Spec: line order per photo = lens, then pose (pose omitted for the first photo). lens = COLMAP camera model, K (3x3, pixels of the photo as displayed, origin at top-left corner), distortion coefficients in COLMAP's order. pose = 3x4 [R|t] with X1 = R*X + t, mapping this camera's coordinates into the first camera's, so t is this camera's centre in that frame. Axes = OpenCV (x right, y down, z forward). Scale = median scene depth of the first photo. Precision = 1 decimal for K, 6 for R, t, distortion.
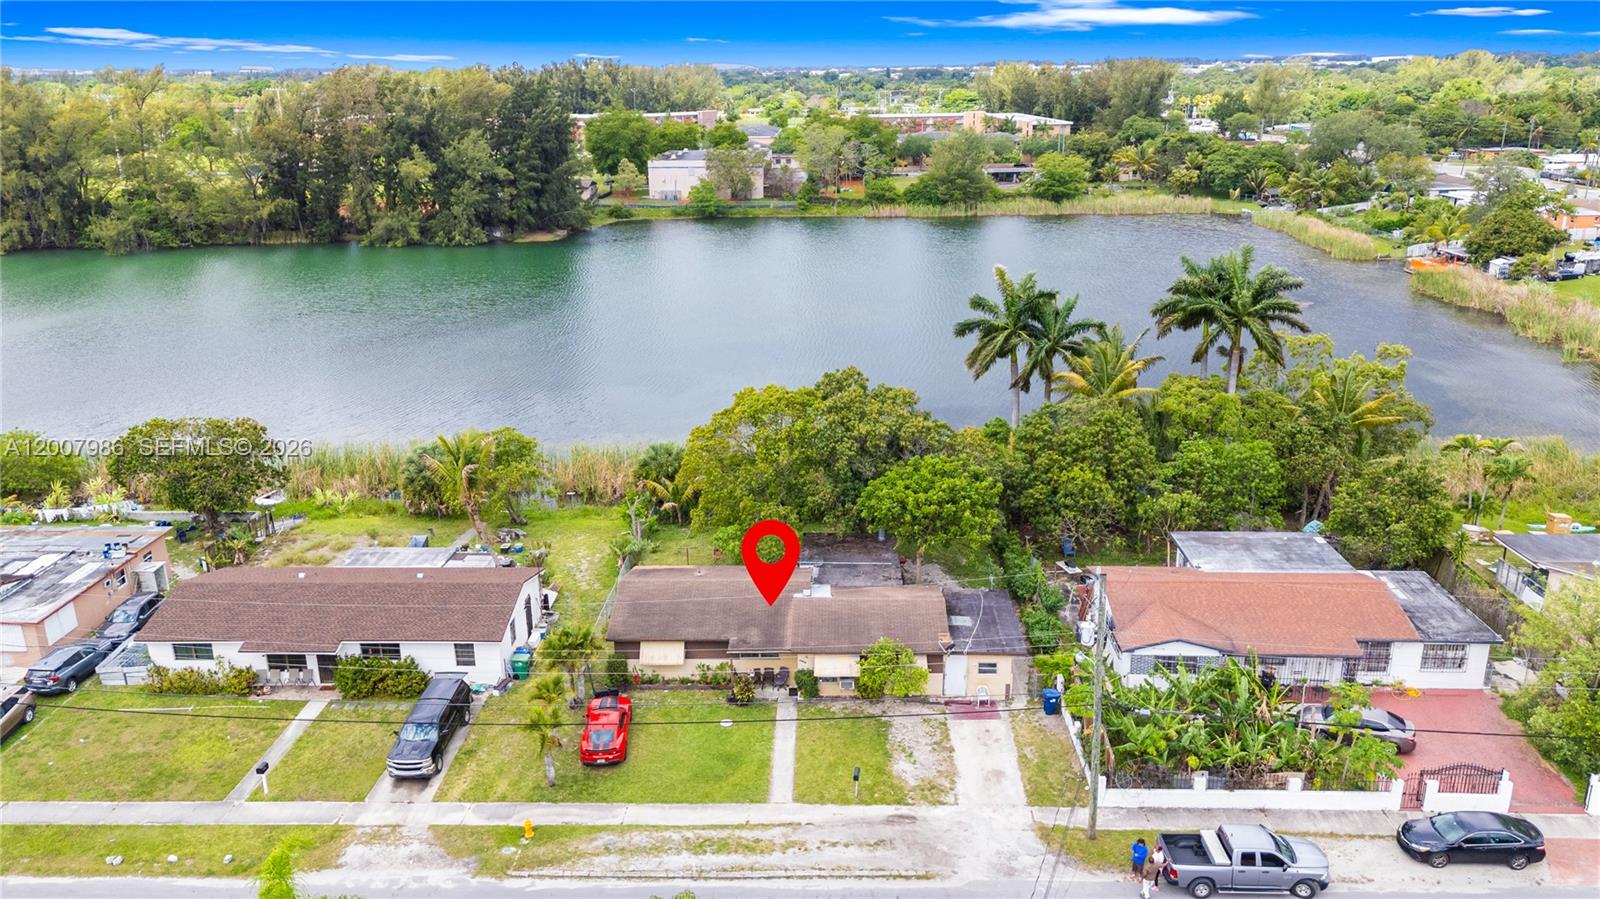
lens RADIAL K [[1172.4, 0, 800.0], [0, 1172.4, 449.5], [0, 0, 1]] dist [0.077124, -0.068547]
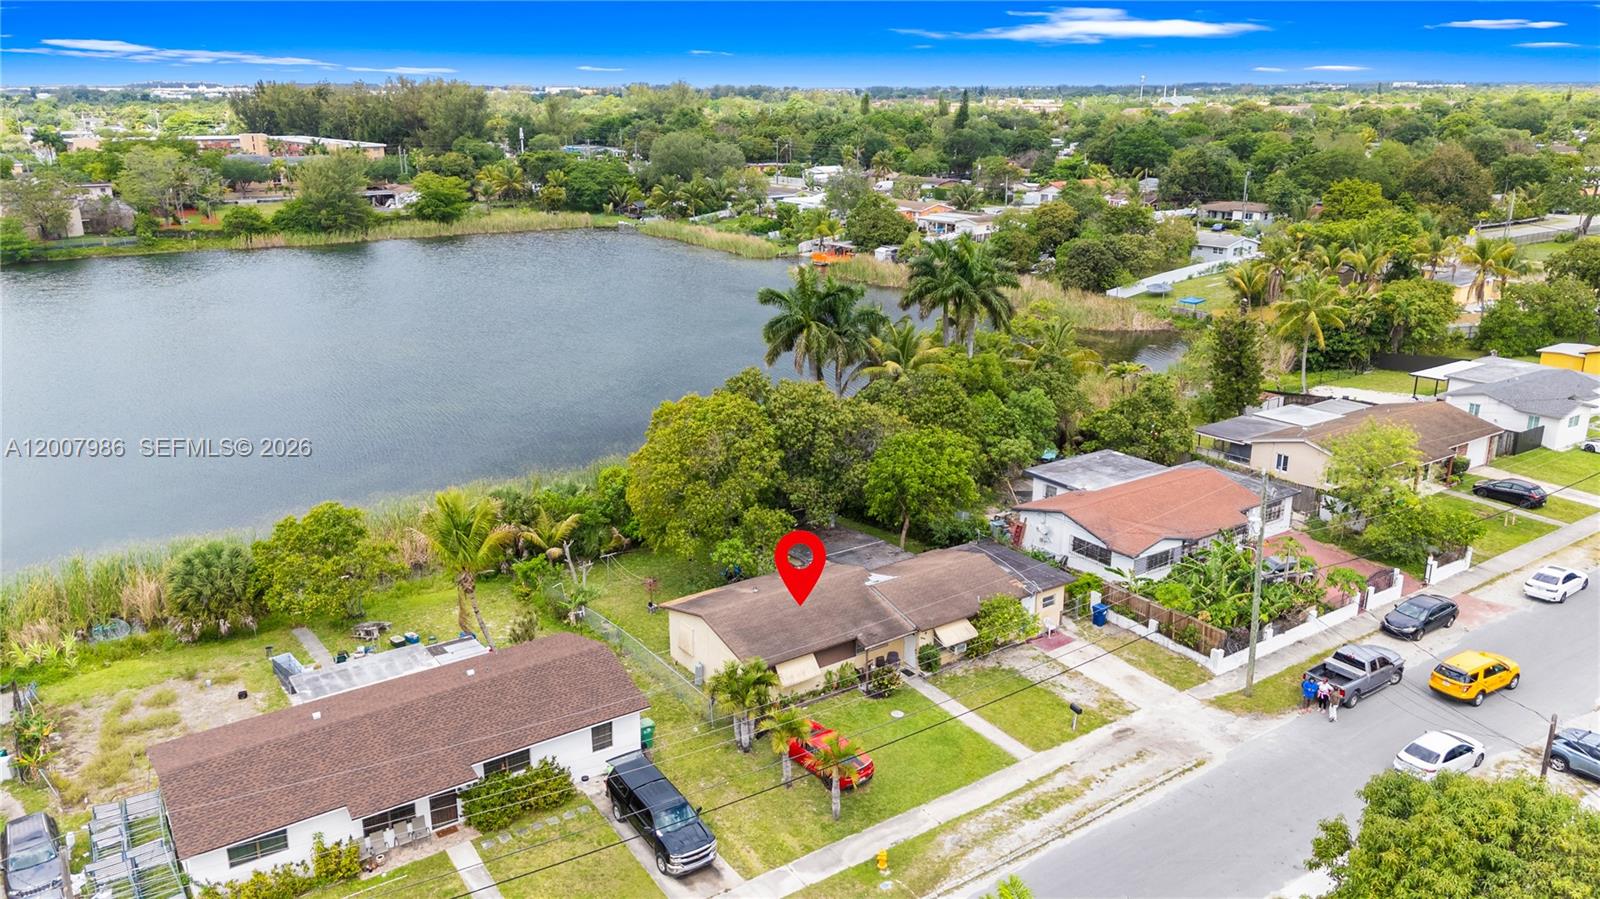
lens RADIAL K [[1172.4, 0, 800.0], [0, 1172.4, 449.5], [0, 0, 1]] dist [0.077124, -0.068547]
pose [[0.802434, -0.166267, 0.573110, -0.638953], [0.177780, 0.983398, 0.036381, -0.038932], [-0.569644, 0.072694, 0.818671, 0.201573]]
